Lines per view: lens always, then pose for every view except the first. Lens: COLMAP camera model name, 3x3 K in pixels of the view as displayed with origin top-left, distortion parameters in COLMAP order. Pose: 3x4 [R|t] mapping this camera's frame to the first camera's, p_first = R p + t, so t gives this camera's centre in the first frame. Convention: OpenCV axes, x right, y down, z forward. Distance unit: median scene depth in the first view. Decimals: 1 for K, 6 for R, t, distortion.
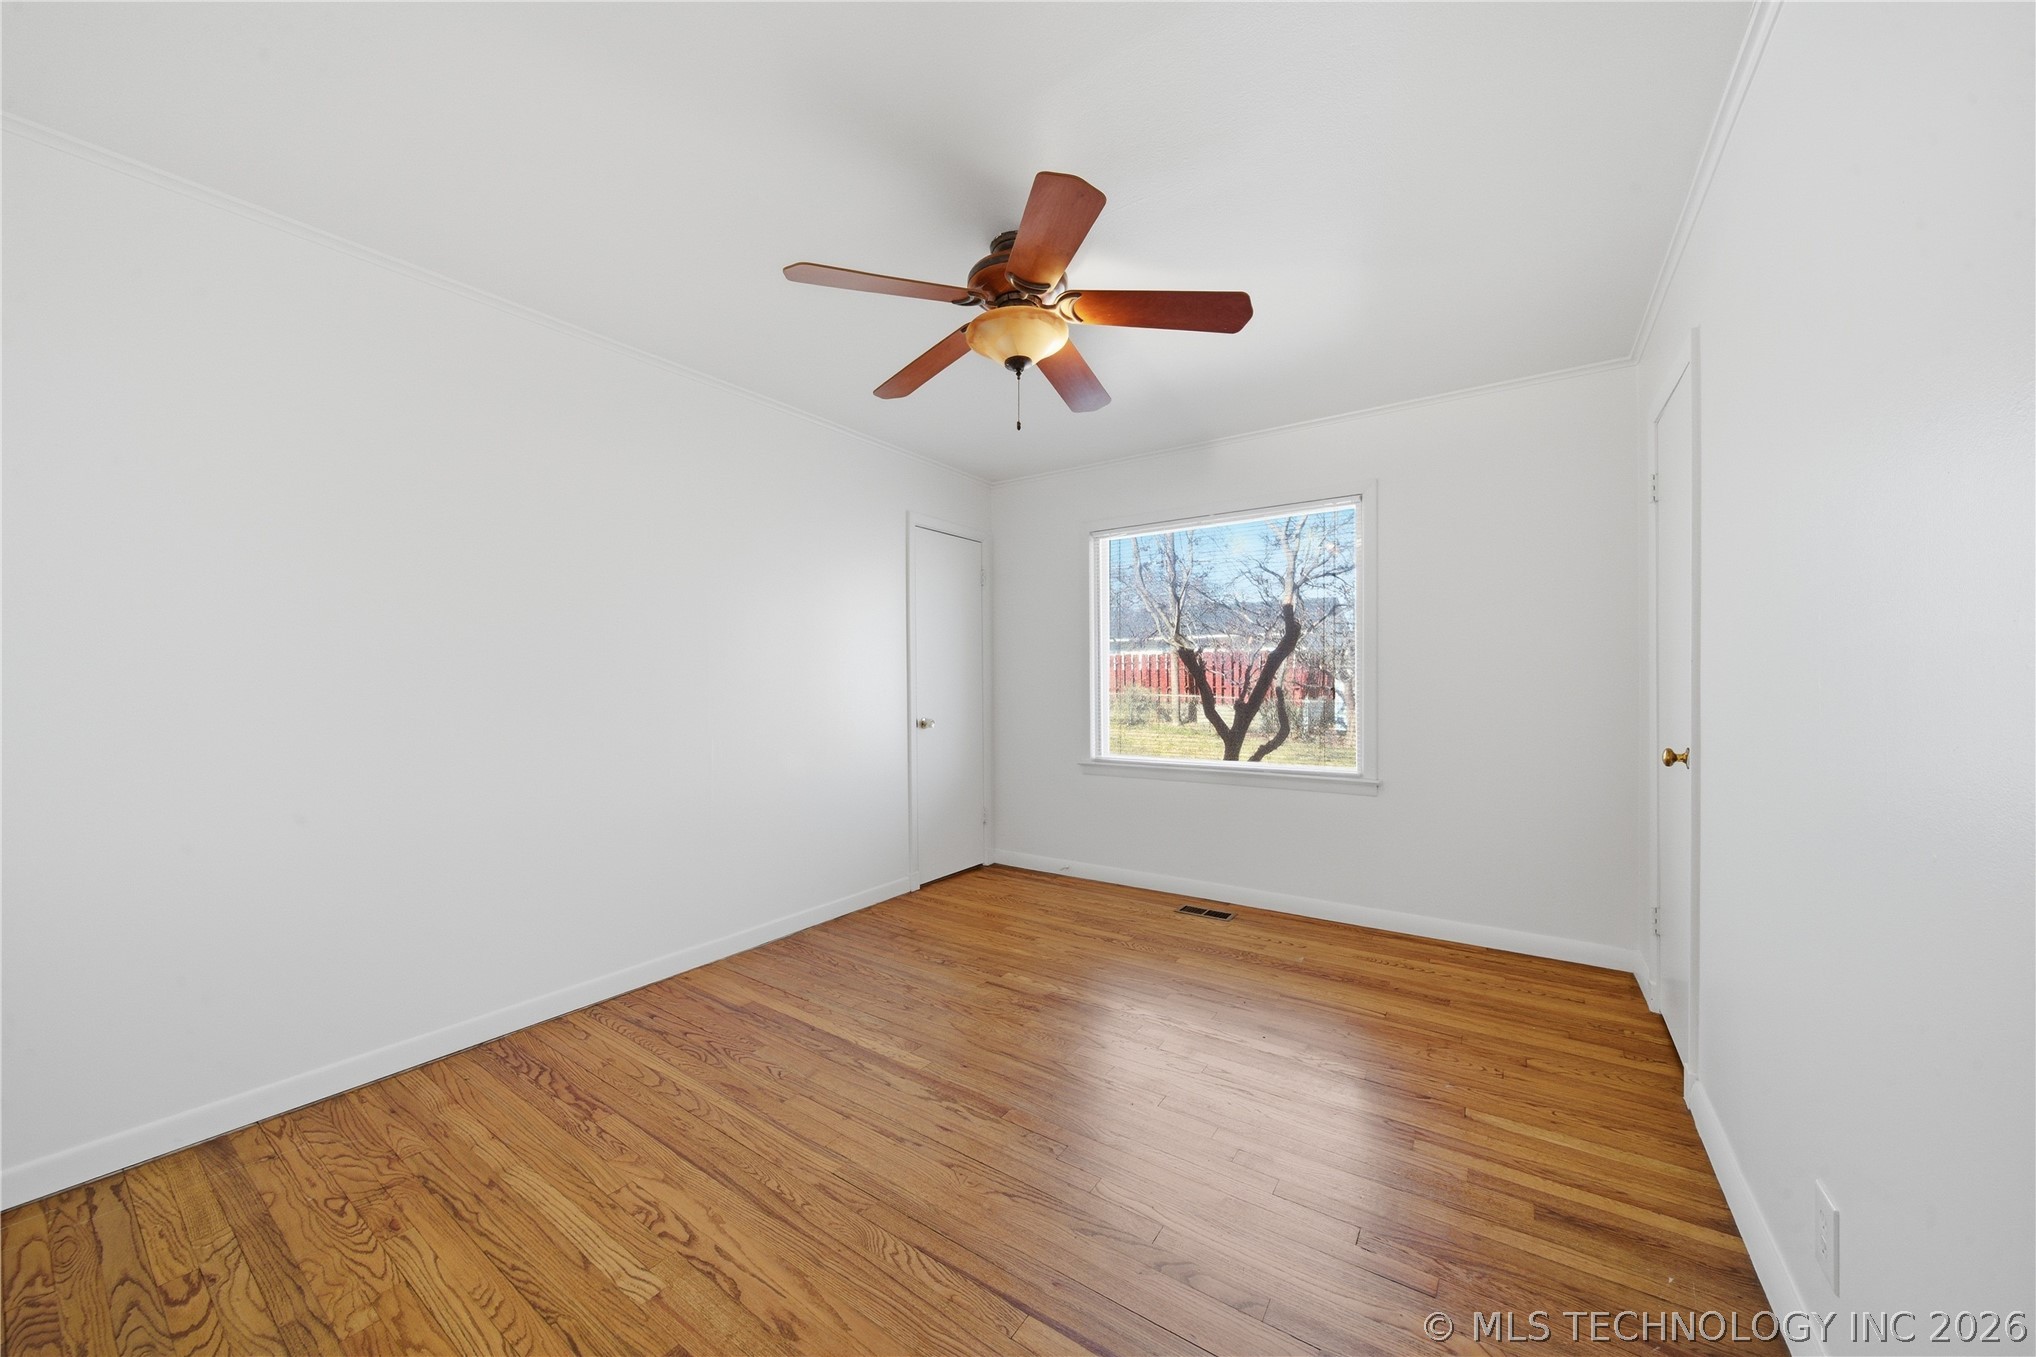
lens RADIAL K [[718.5, 0, 1019.3], [0, 718.5, 680.7], [0, 0, 1]] dist [0.001217, -0.002694]
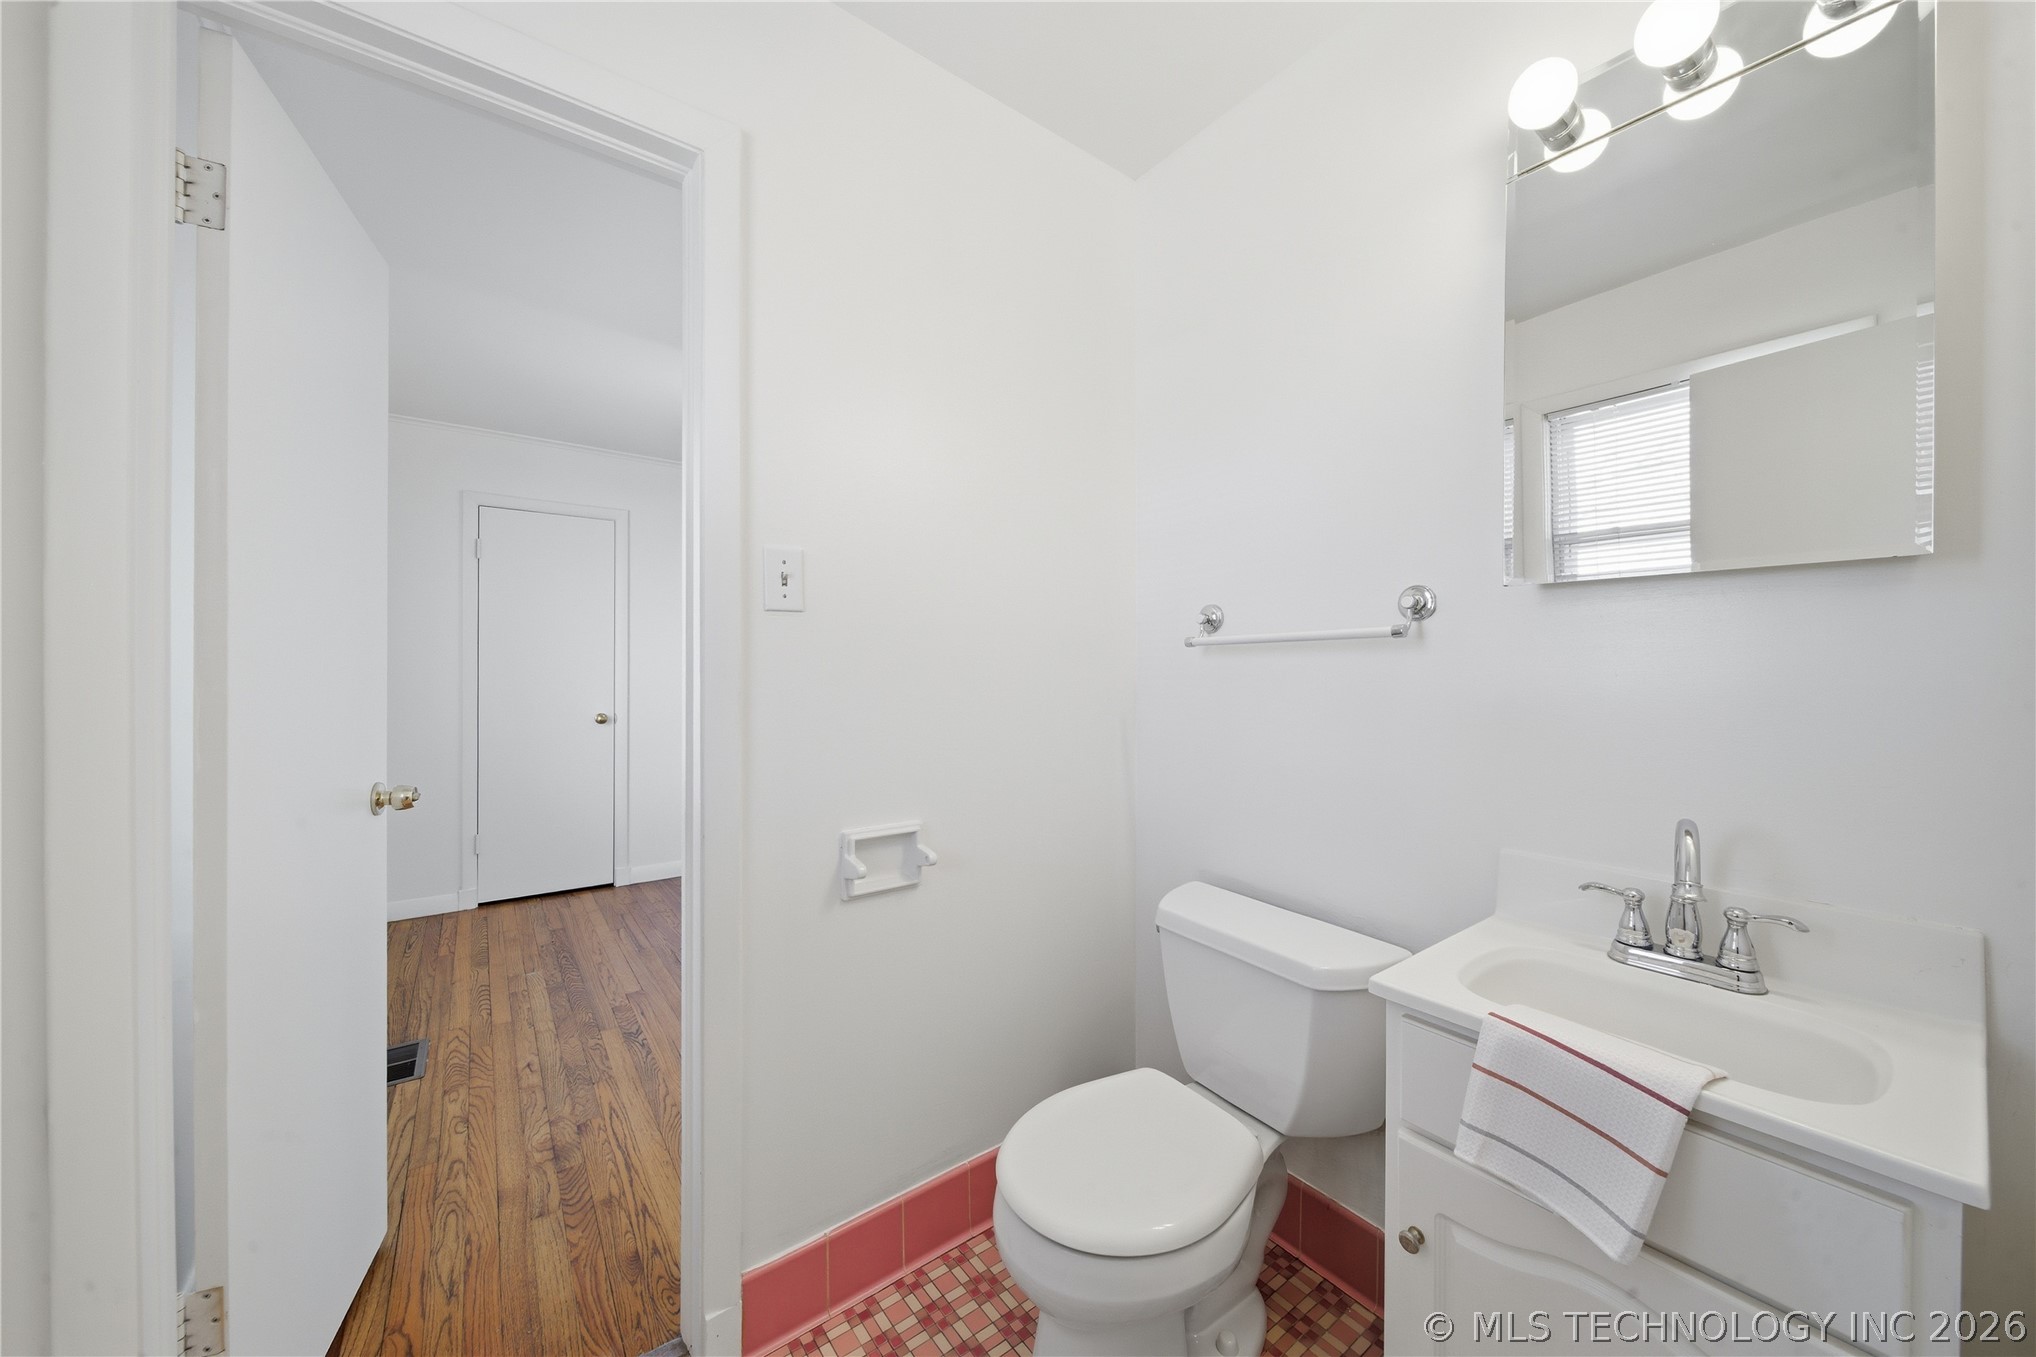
lens RADIAL K [[723.5, 0, 1018.0], [0, 723.5, 678.5], [0, 0, 1]] dist [-0.001415, -0.000544]
pose [[-0.945442, 0.003657, 0.325770, -0.518402], [0.005439, 0.999975, 0.004560, -0.000534], [-0.325745, 0.006083, -0.945438, 1.674944]]
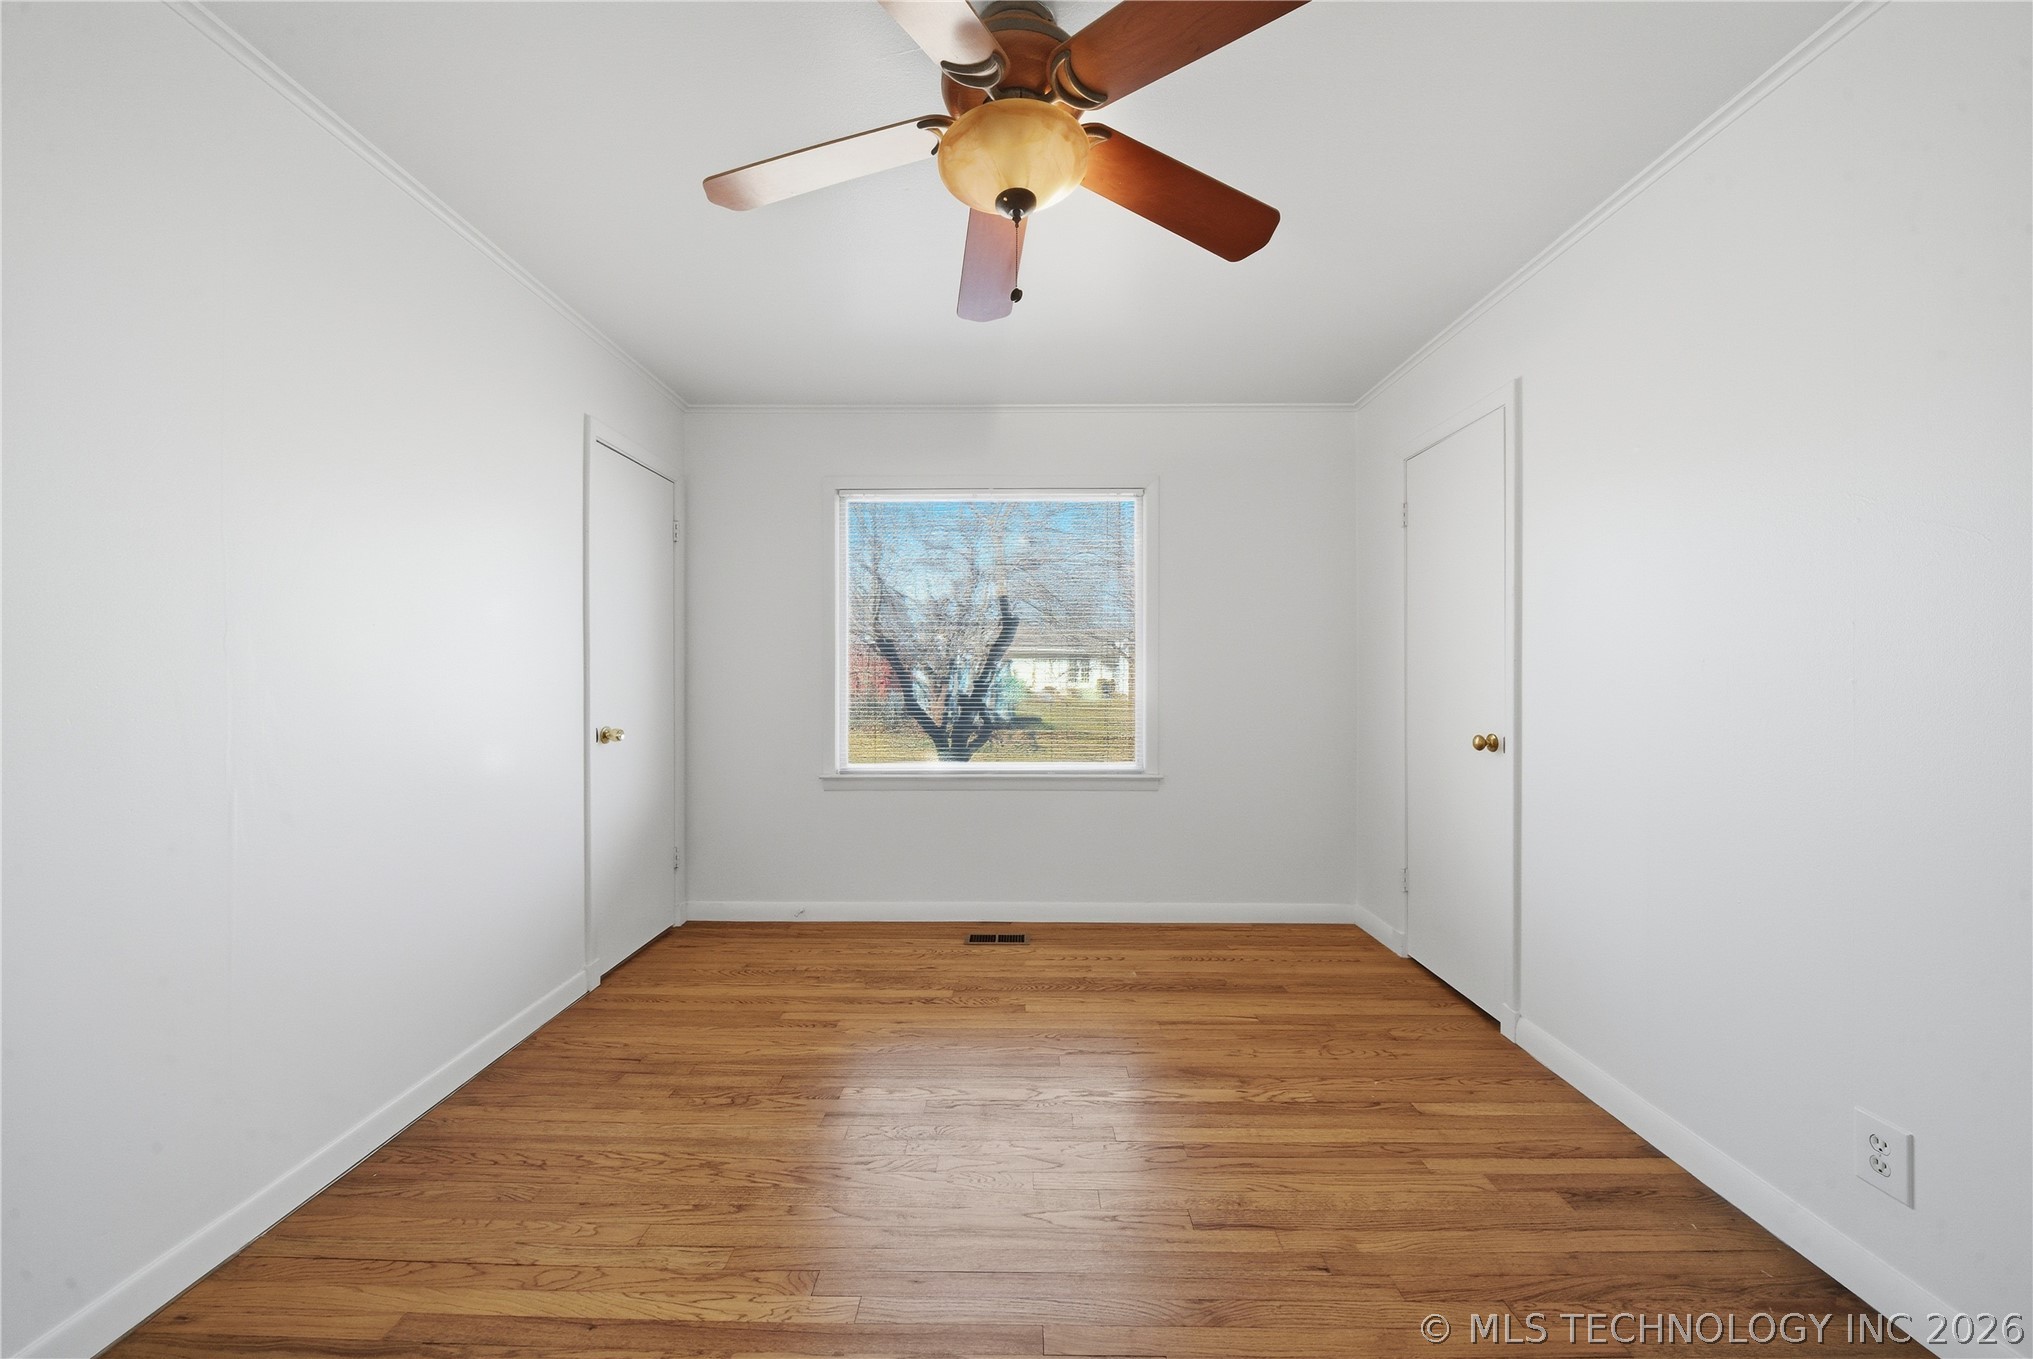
lens RADIAL K [[725.3, 0, 1015.2], [0, 725.3, 670.8], [0, 0, 1]] dist [-0.001421, -0.000543]
pose [[0.830378, 0.008294, 0.557139, -0.262027], [-0.006138, 0.999965, -0.005738, 0.000402], [-0.557167, 0.001345, 0.830399, 0.301575]]
